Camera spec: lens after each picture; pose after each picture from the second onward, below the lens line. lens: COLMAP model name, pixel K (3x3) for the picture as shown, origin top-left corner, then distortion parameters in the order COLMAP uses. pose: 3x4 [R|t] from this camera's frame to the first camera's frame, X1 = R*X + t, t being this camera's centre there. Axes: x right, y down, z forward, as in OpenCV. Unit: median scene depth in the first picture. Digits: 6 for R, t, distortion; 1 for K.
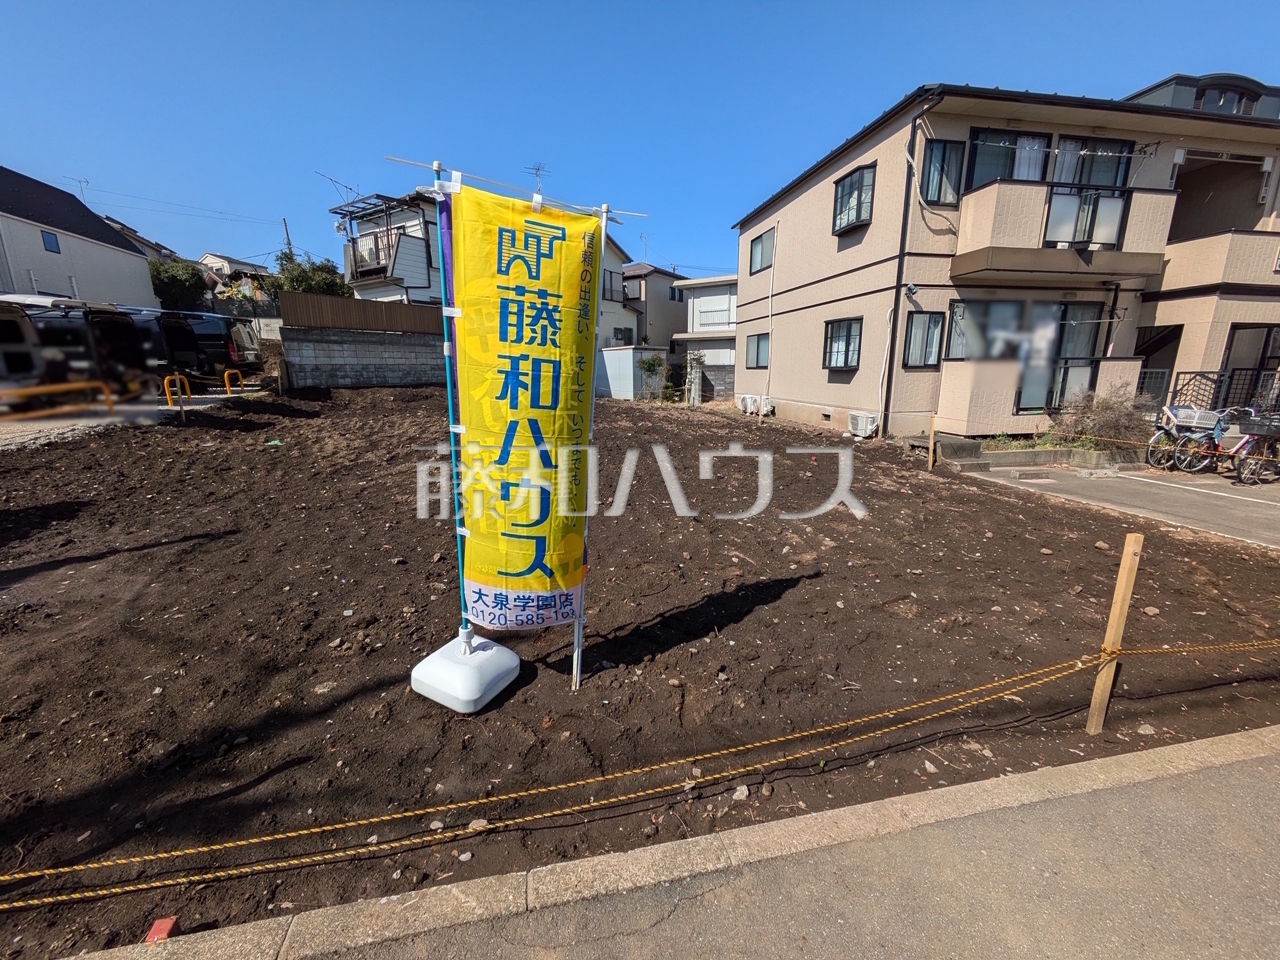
lens RADIAL K [[505.0, 0, 639.9], [0, 505.0, 479.0], [0, 0, 1]] dist [-0.000247, 0.001332]
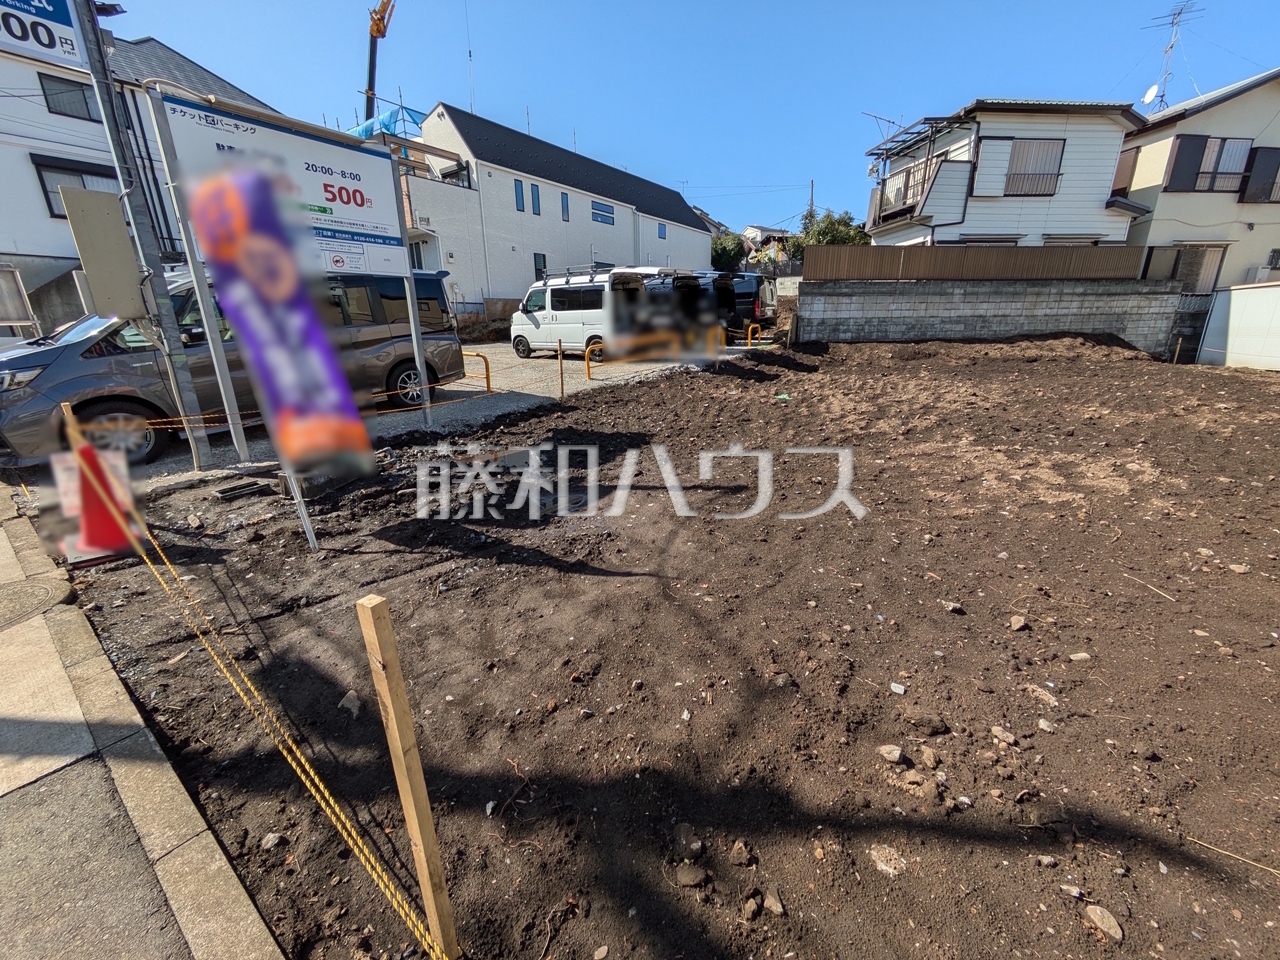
lens RADIAL K [[505.0, 0, 637.6], [0, 505.0, 479.3], [0, 0, 1]] dist [-0.000247, 0.001332]
pose [[0.647505, 0.217484, -0.730368, -0.109376], [-0.155125, 0.975961, 0.153090, -0.015657], [0.746105, 0.014172, 0.665677, 0.086934]]
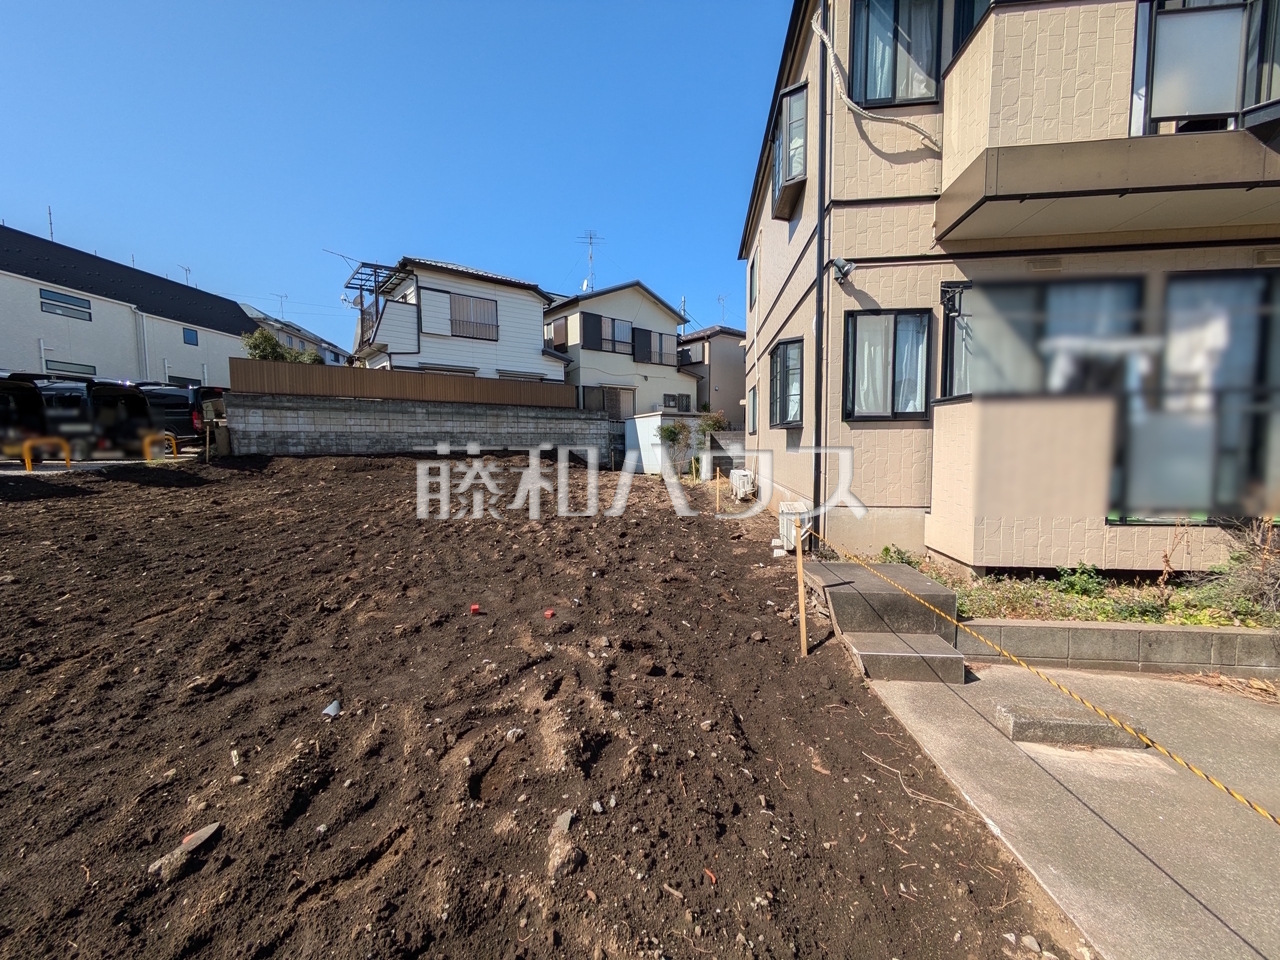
lens RADIAL K [[505.0, 0, 639.8], [0, 505.0, 478.8], [0, 0, 1]] dist [-0.000247, 0.001332]
pose [[0.954852, 0.020679, -0.296362, 0.467575], [-0.063553, 0.988699, -0.135774, -0.078235], [0.290205, 0.148479, 0.945376, 0.461707]]
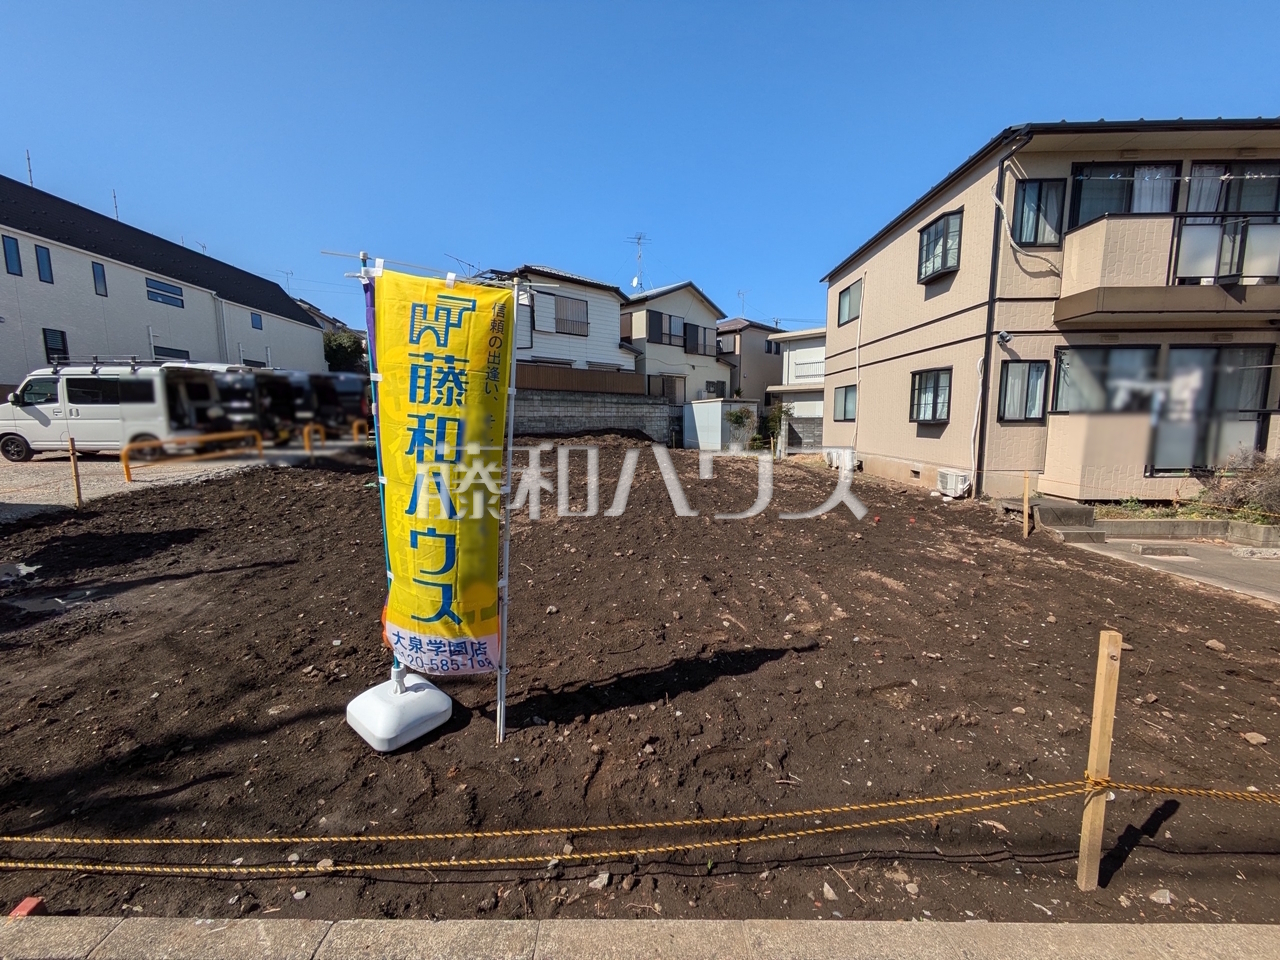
lens RADIAL K [[505.0, 0, 639.6], [0, 505.0, 479.4], [0, 0, 1]] dist [-0.000247, 0.001332]
pose [[0.978392, 0.026626, -0.205038, 0.082938], [-0.046610, 0.994550, -0.093259, -0.004737], [0.201437, 0.100801, 0.974301, 0.008003]]
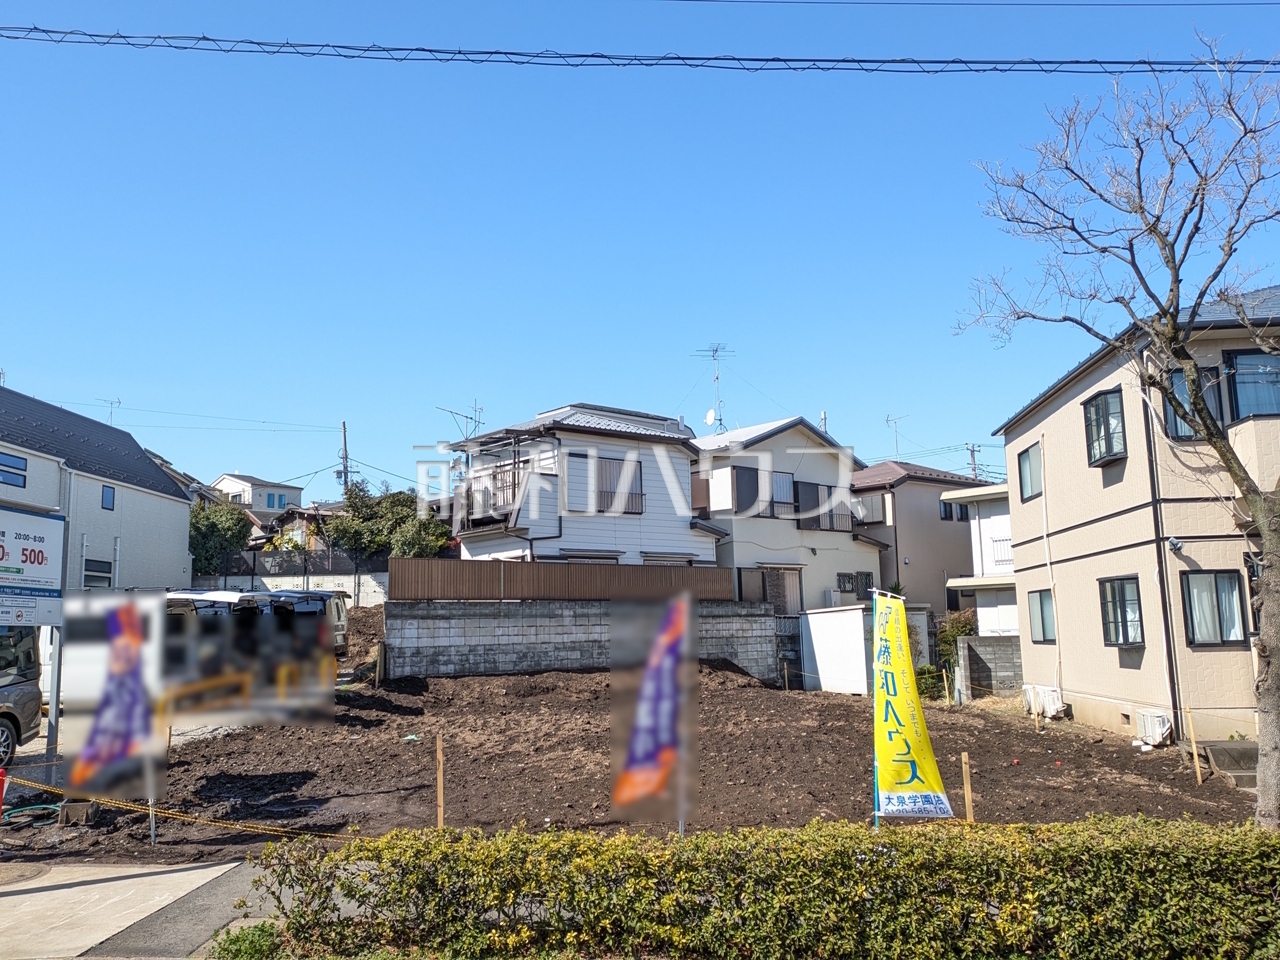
lens RADIAL K [[1085.1, 0, 639.0], [0, 1085.1, 478.9], [0, 0, 1]] dist [0.082404, -0.091528]
pose [[0.961816, -0.055990, -0.267911, 0.198347], [-0.040917, 0.938438, -0.343015, 0.125166], [0.270623, 0.340880, 0.900313, -0.695705]]
